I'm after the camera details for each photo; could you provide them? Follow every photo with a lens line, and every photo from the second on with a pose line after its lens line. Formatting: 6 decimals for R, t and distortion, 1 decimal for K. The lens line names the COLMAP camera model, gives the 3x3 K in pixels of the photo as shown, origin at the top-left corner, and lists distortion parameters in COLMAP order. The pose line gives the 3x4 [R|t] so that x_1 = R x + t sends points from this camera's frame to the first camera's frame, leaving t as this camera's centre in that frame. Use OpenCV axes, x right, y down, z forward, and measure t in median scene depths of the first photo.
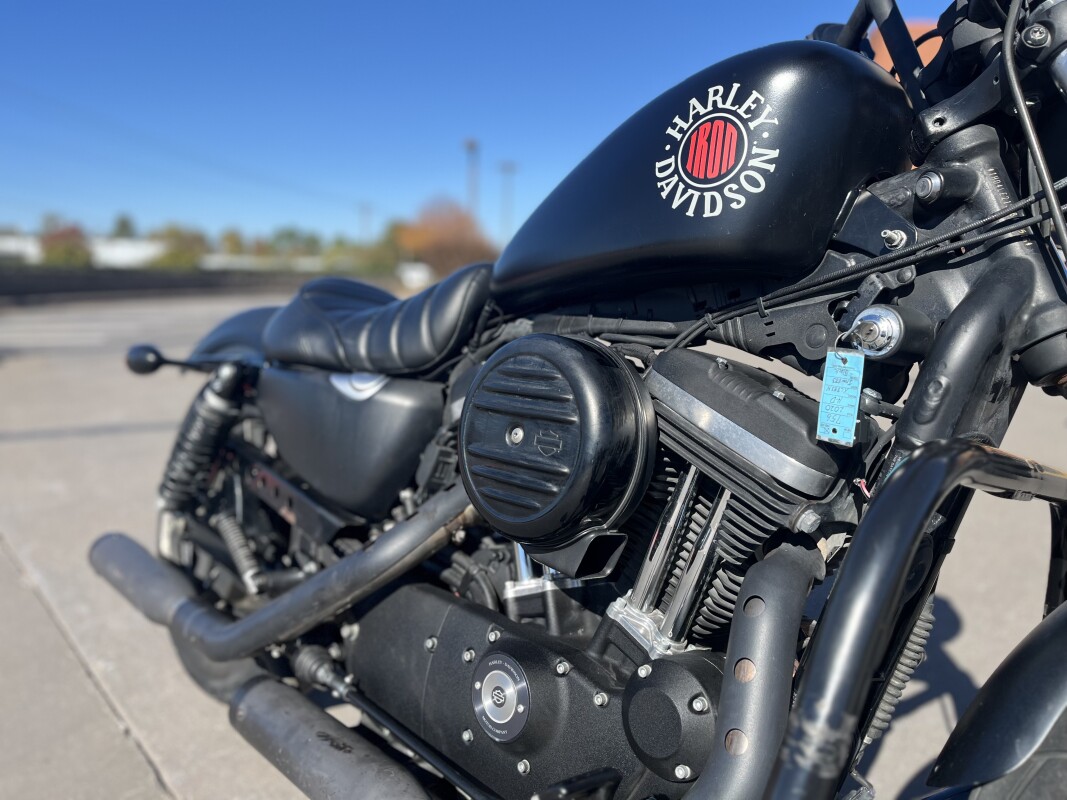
lens RADIAL K [[806.3, 0, 530.2], [0, 806.3, 404.6], [0, 0, 1]] dist [0.046838, -0.000976]
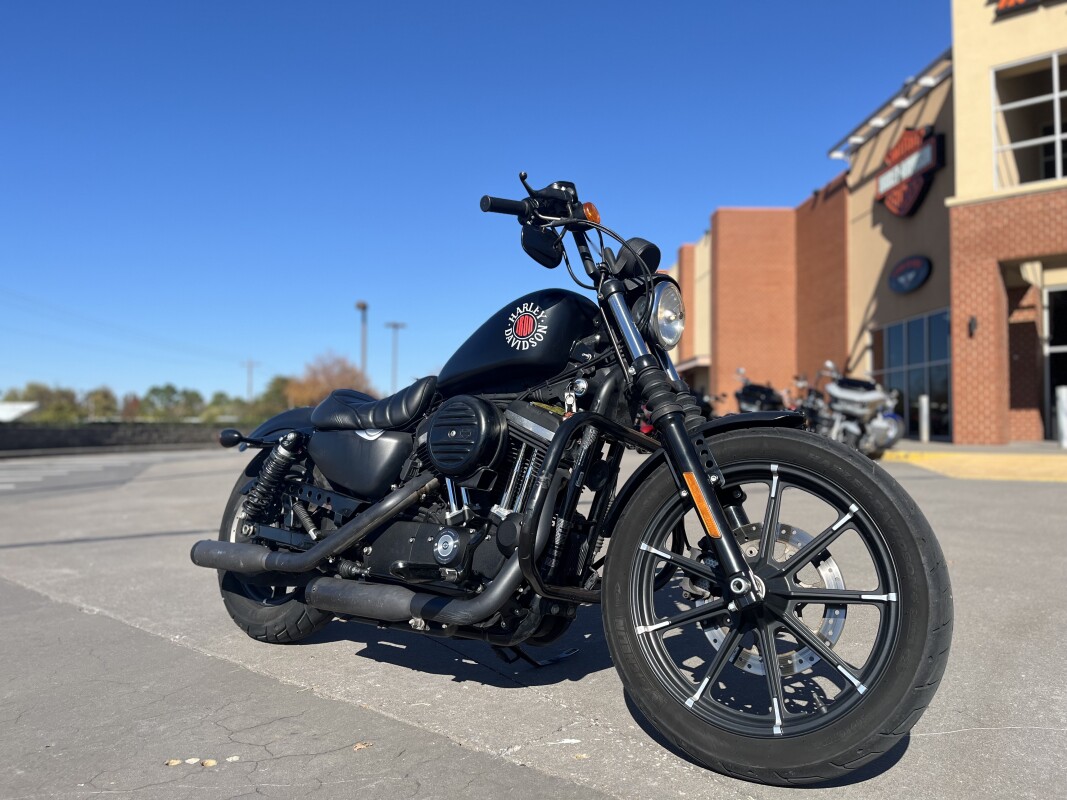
lens RADIAL K [[806.3, 0, 530.2], [0, 806.3, 404.6], [0, 0, 1]] dist [0.046838, -0.000976]
pose [[0.992591, -0.005069, 0.121395, -0.079031], [0.030357, 0.977788, -0.207385, 0.463427], [-0.117648, 0.209534, 0.970698, -1.439856]]
